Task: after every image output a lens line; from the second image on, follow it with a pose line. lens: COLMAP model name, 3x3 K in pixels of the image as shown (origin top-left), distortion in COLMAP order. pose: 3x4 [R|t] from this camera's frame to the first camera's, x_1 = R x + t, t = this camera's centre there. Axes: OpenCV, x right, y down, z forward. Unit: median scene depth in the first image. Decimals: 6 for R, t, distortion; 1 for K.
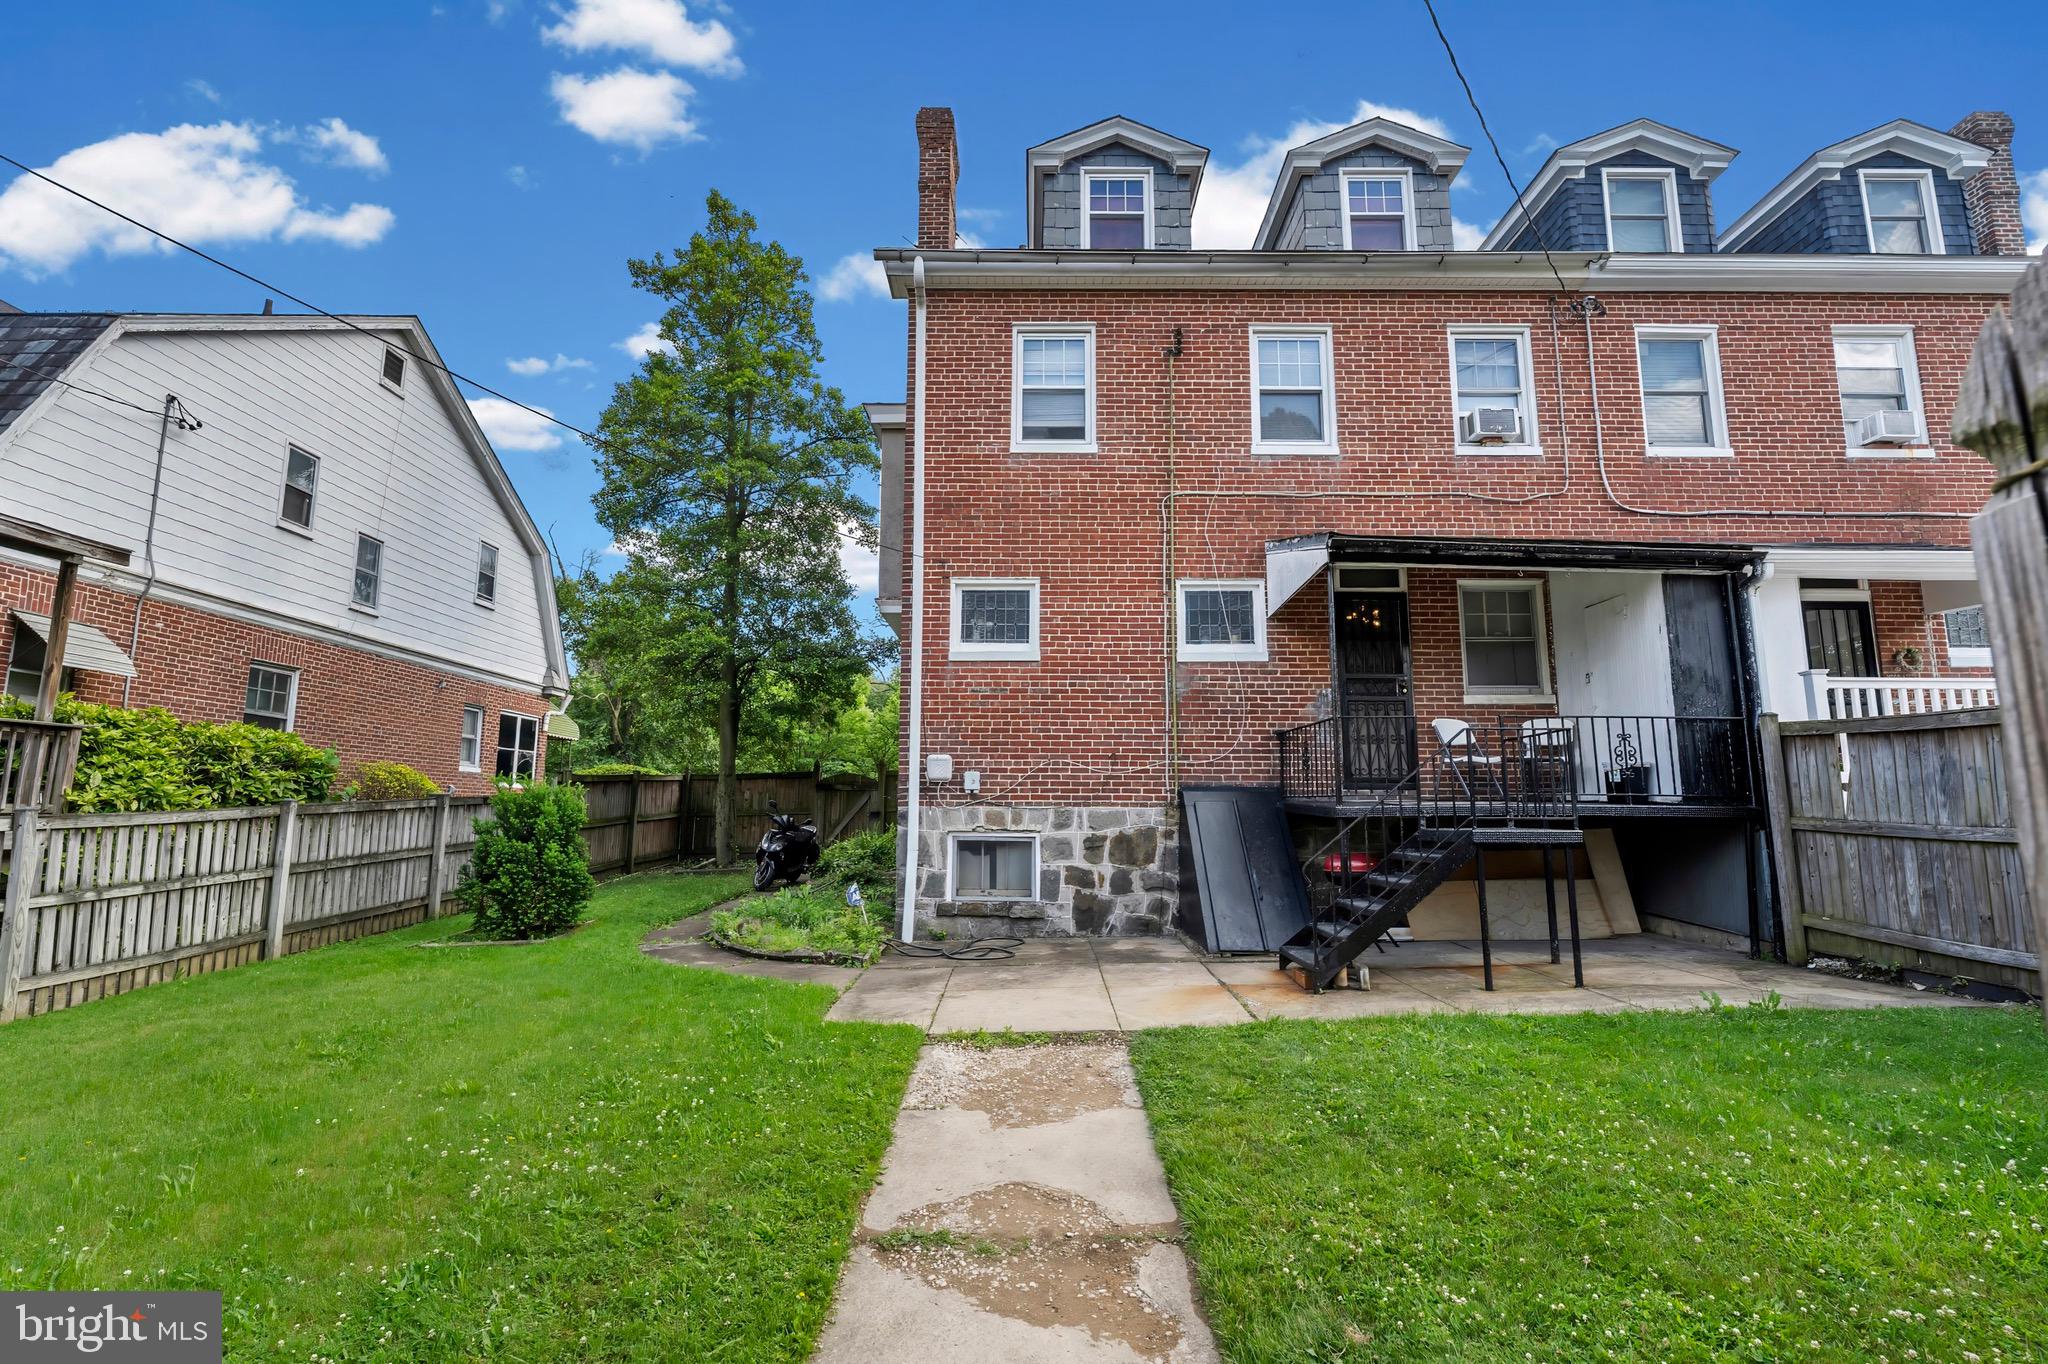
lens RADIAL K [[911.6, 0, 1019.0], [0, 911.6, 638.6], [0, 0, 1]] dist [-0.004360, -0.000189]
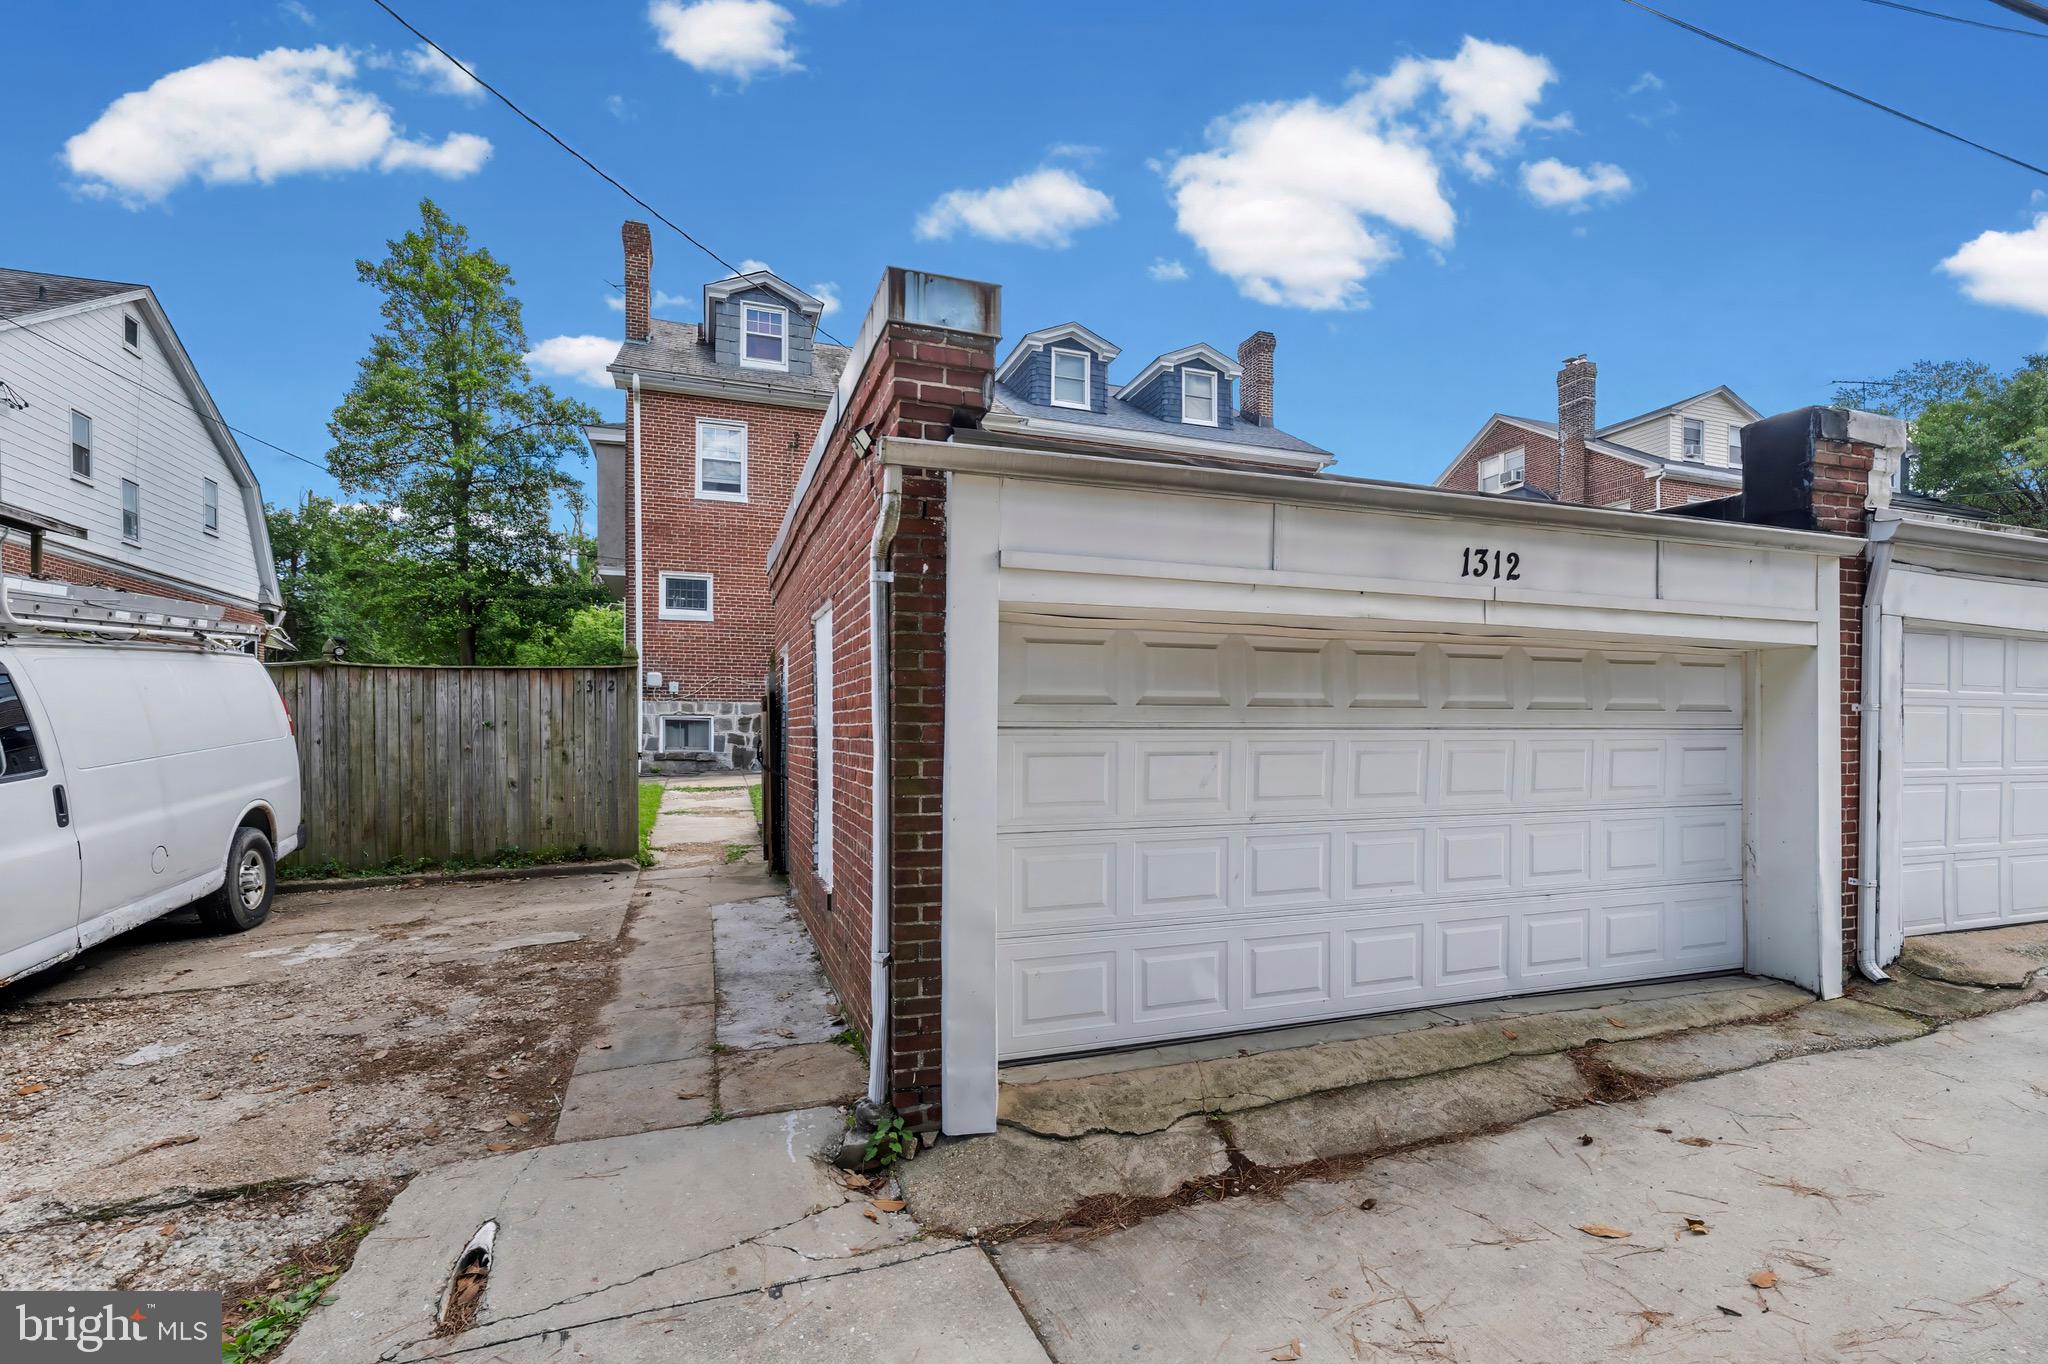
lens RADIAL K [[918.2, 0, 1024.8], [0, 918.2, 750.3], [0, 0, 1]] dist [-0.002634, -0.000099]
pose [[0.940100, -0.006745, 0.340832, -0.015344], [-0.065198, 0.977791, 0.199183, -0.107575], [-0.334606, -0.209473, 0.918782, -0.773844]]
